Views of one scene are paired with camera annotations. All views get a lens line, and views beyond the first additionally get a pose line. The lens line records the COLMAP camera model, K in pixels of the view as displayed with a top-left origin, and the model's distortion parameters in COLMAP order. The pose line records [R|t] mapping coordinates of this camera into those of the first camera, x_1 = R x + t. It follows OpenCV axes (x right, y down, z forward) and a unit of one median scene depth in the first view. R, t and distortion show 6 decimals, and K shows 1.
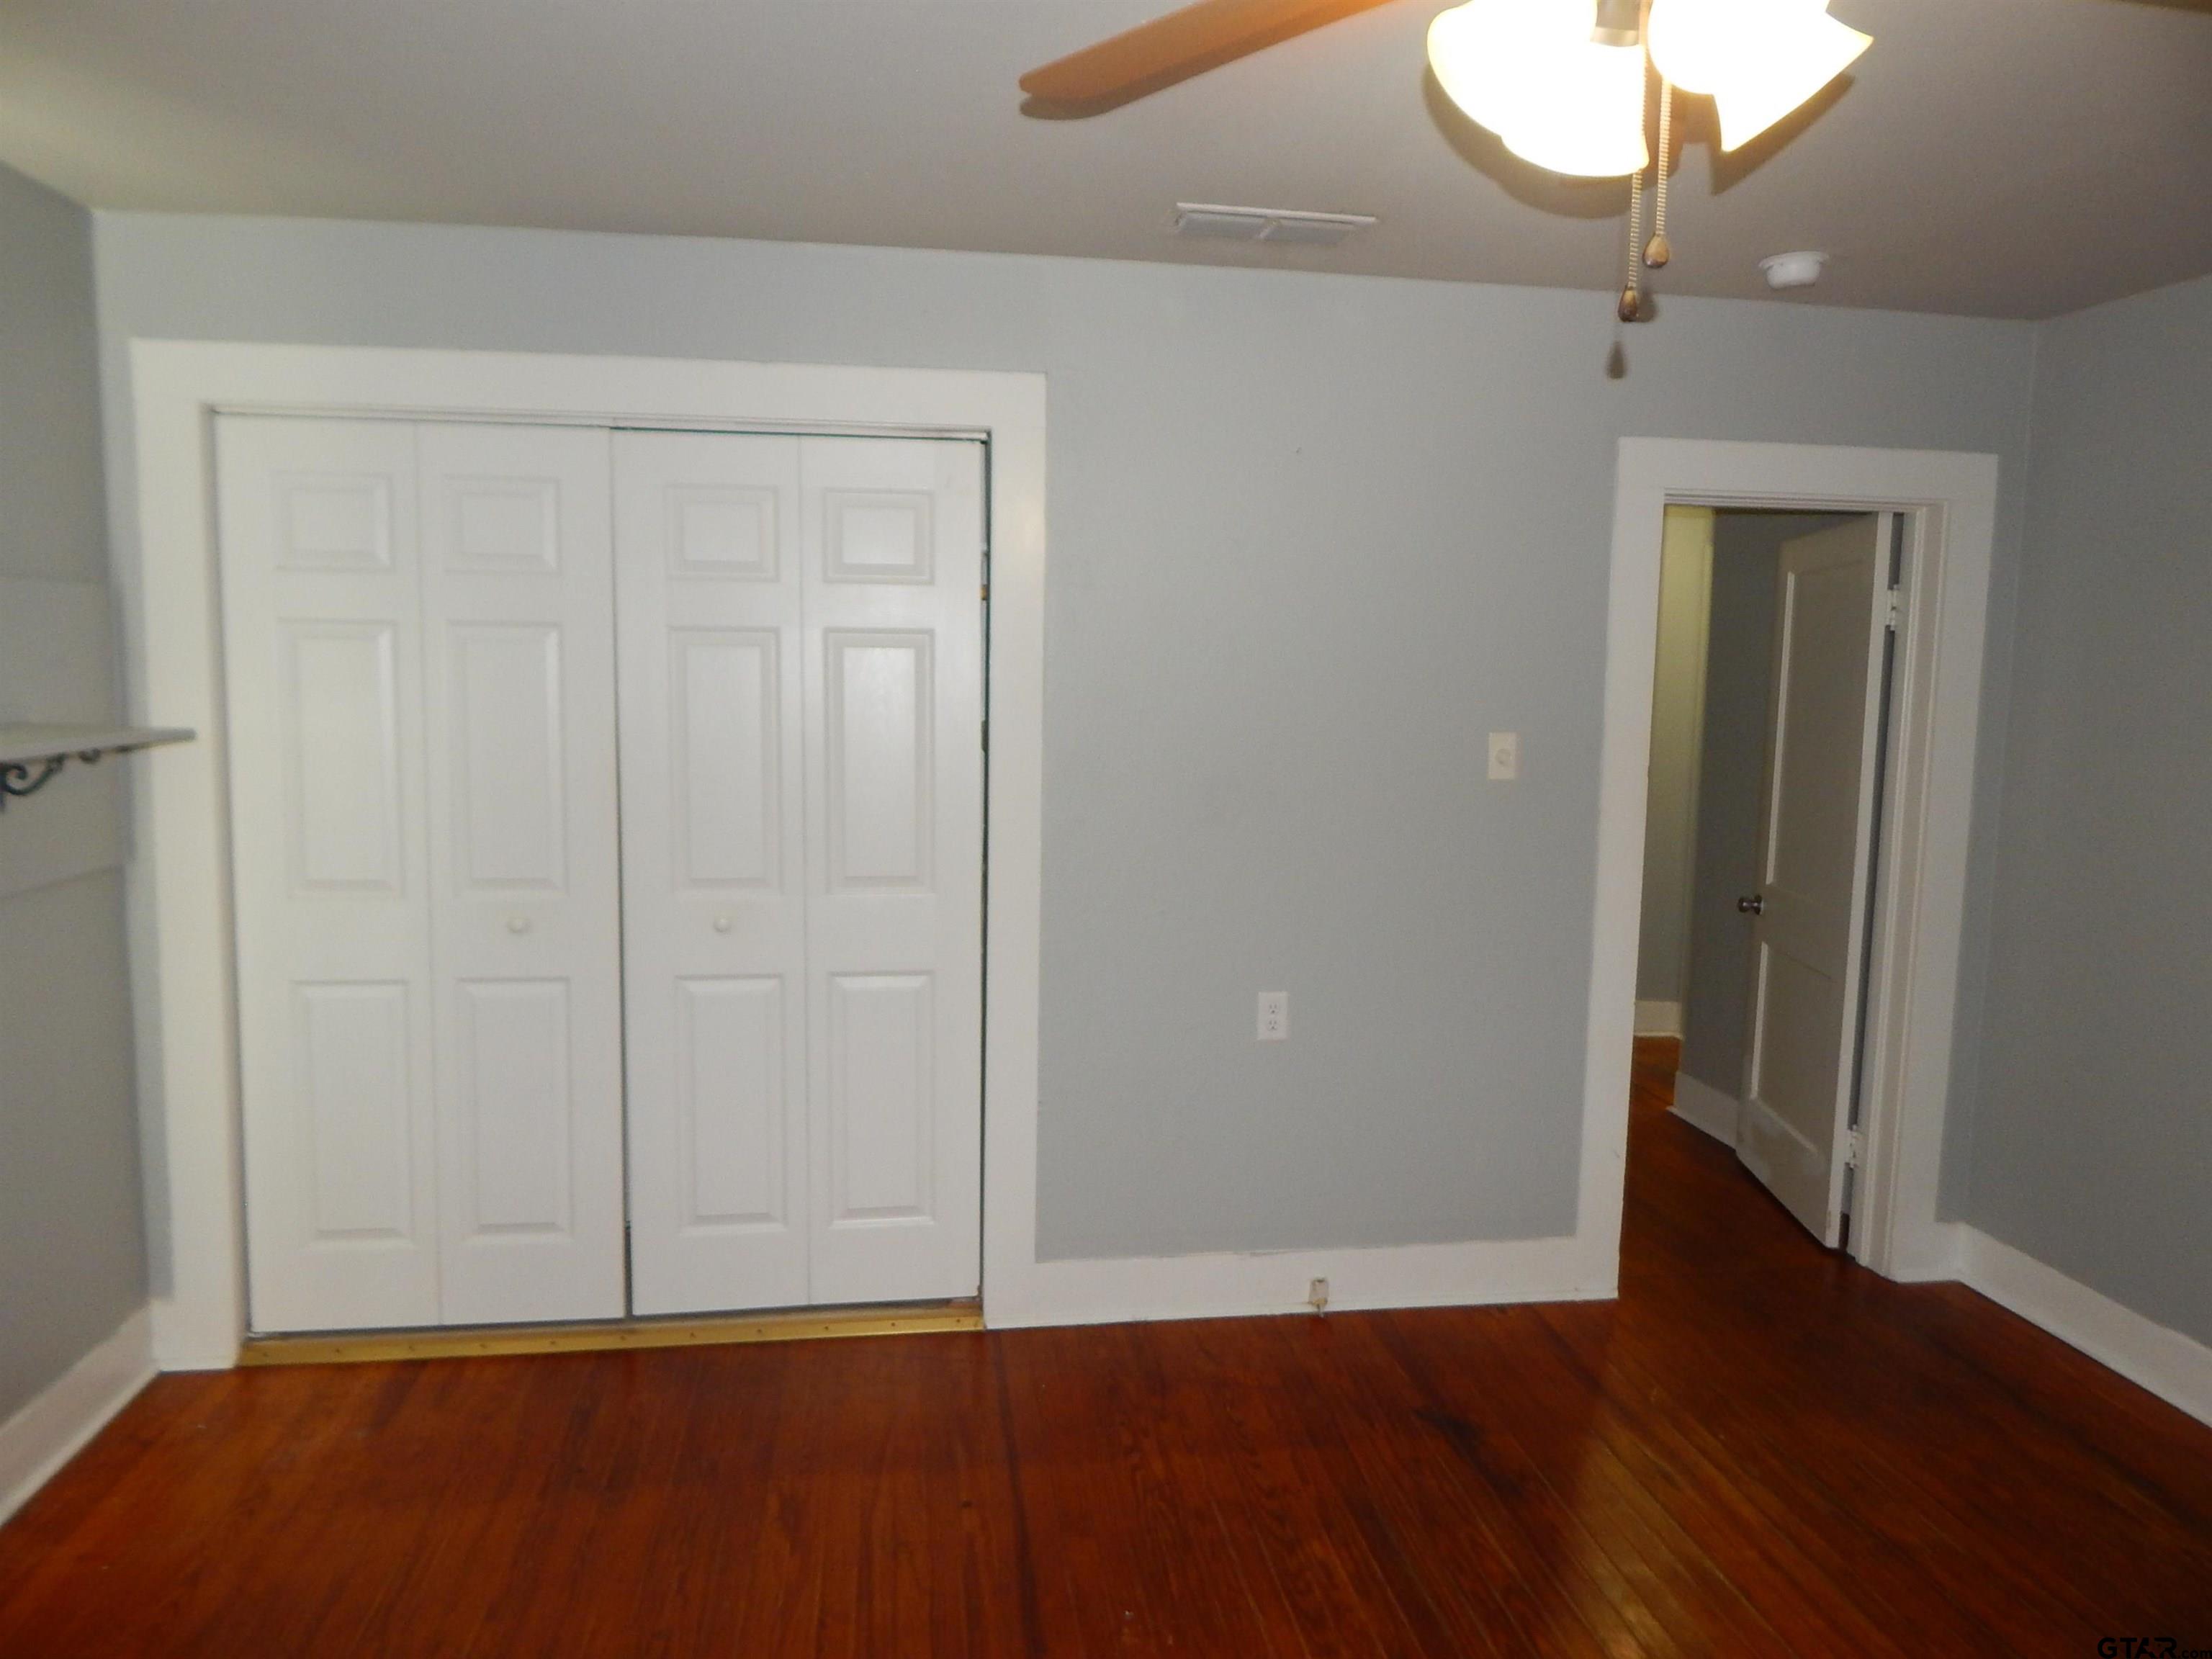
lens RADIAL K [[1446.0, 0, 1102.0], [0, 1446.0, 822.2], [0, 0, 1]] dist [-0.000750, -0.000708]
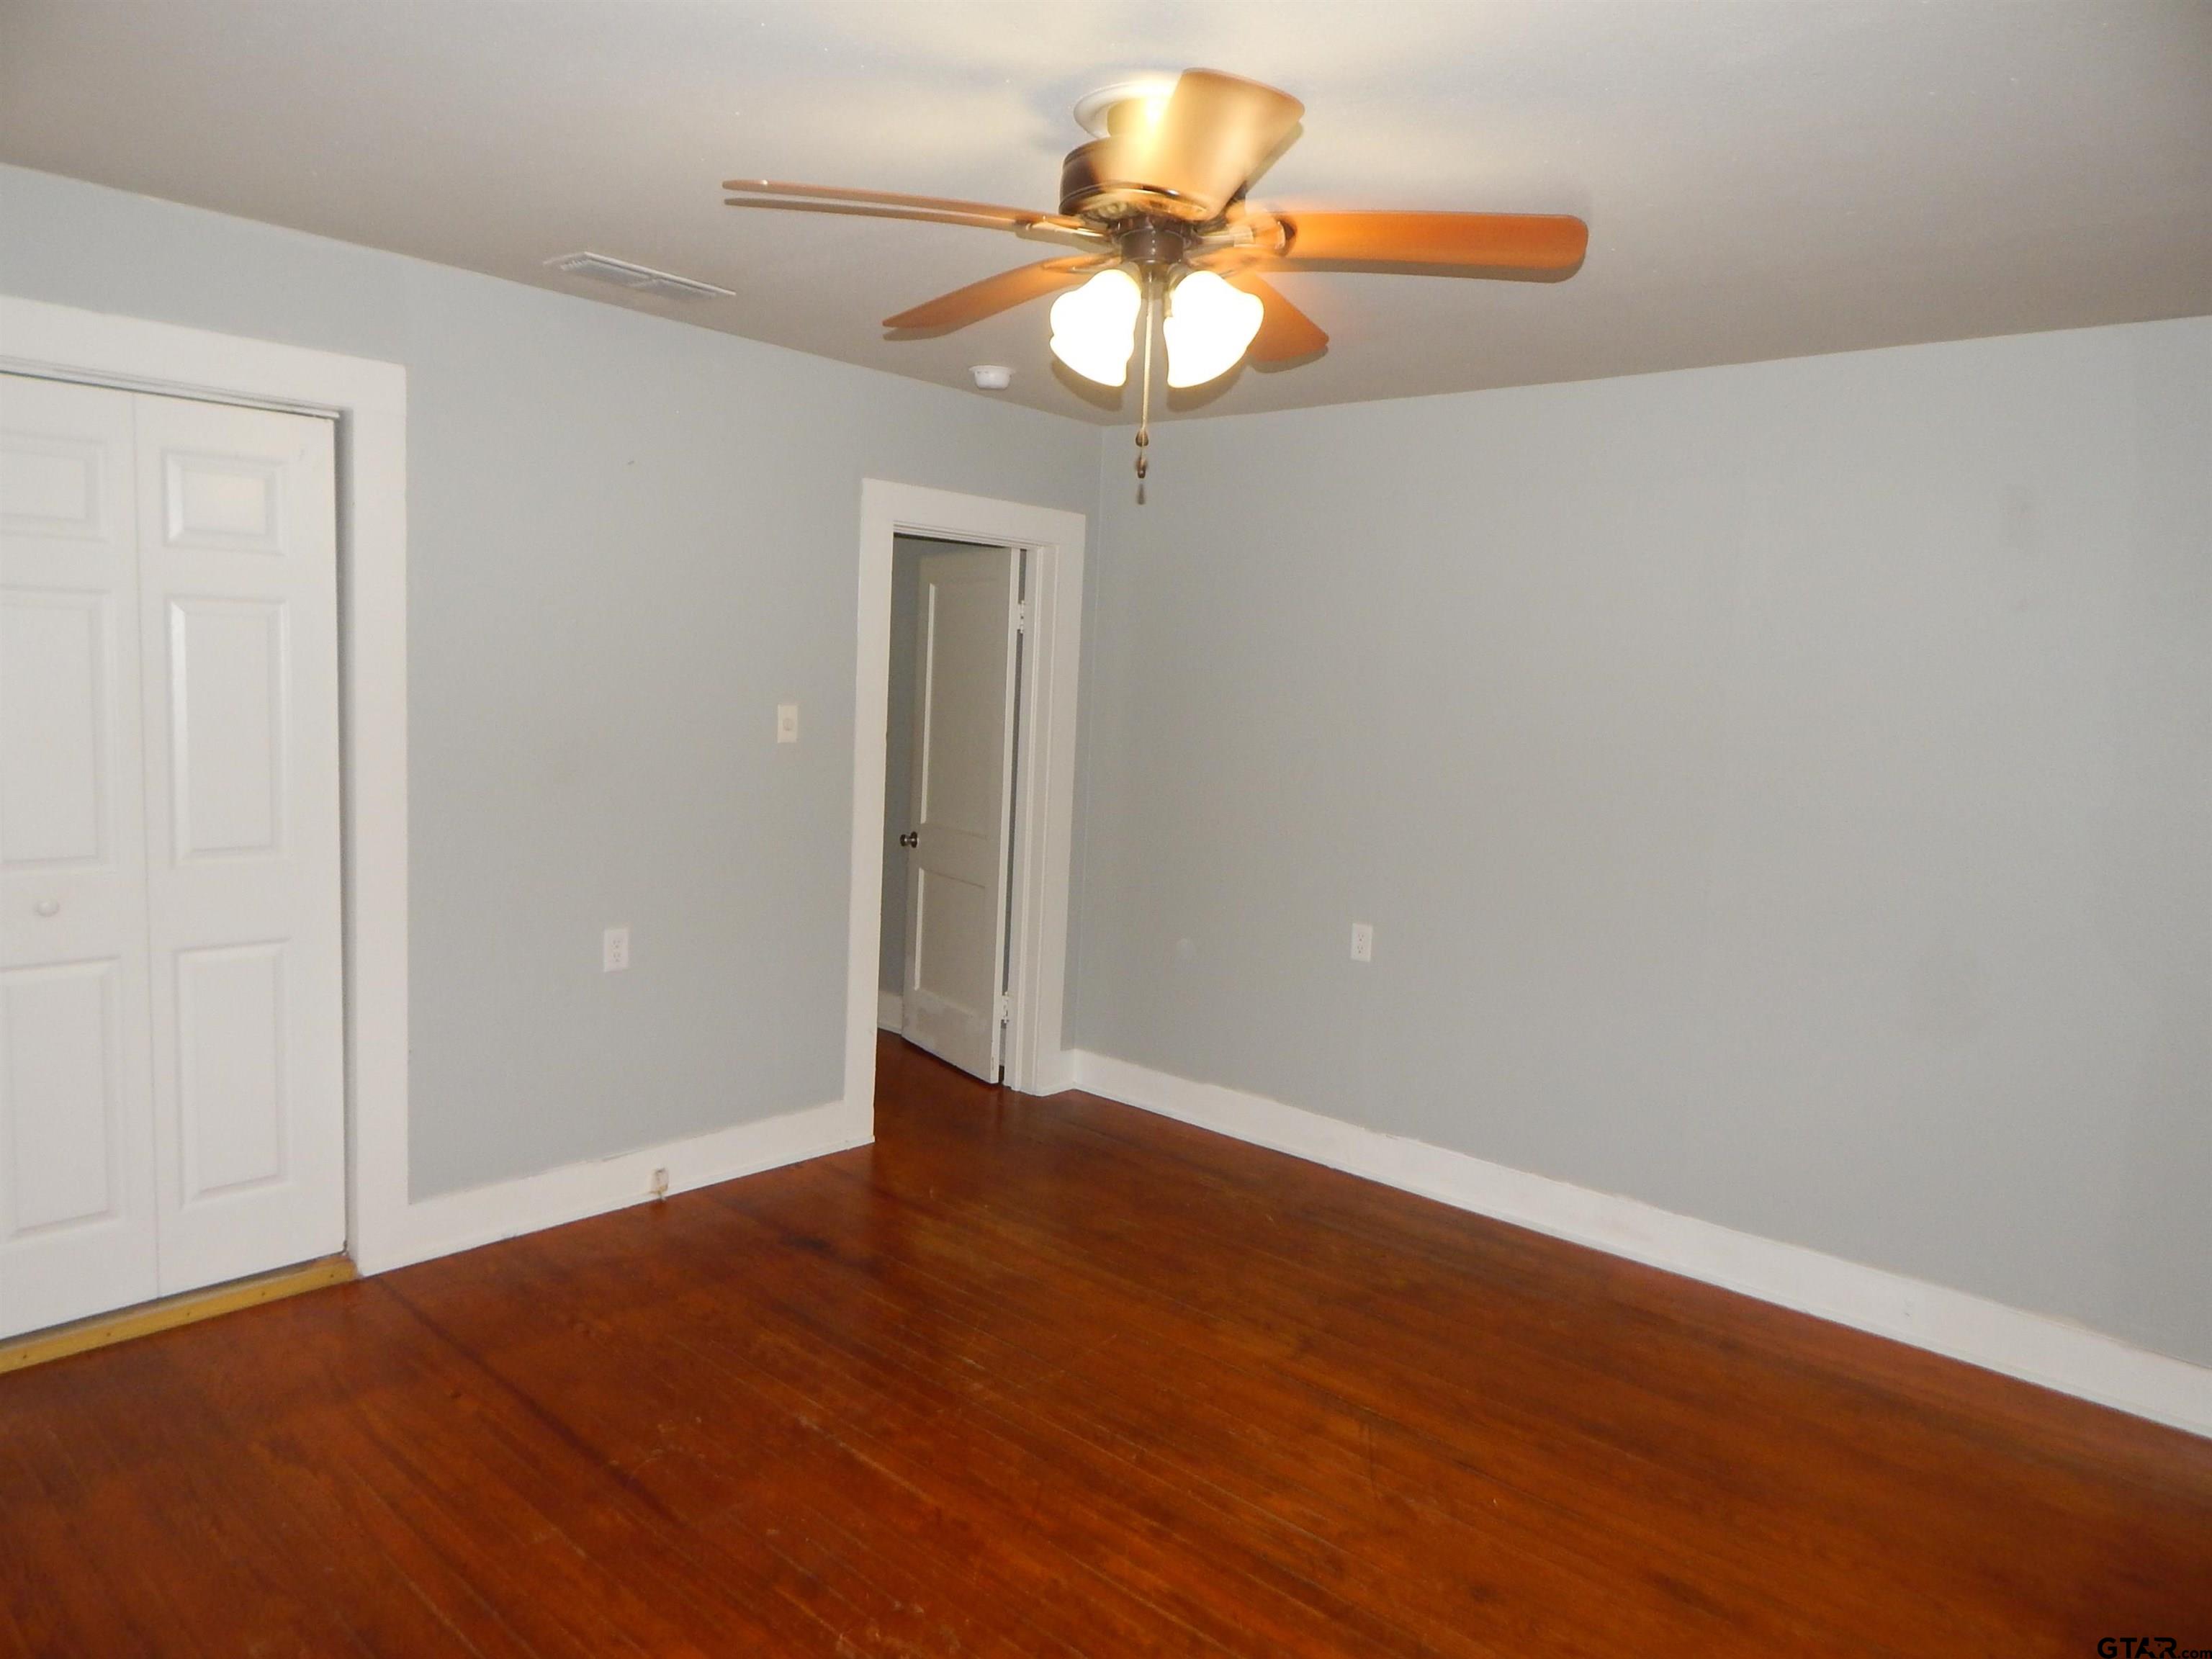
lens RADIAL K [[1446.0, 0, 1102.0], [0, 1446.0, 822.2], [0, 0, 1]] dist [-0.000750, -0.000708]
pose [[0.771795, -0.046746, 0.634151, -0.312407], [0.035775, 0.998907, 0.030094, 0.011928], [-0.634864, -0.000540, 0.772623, -0.139089]]
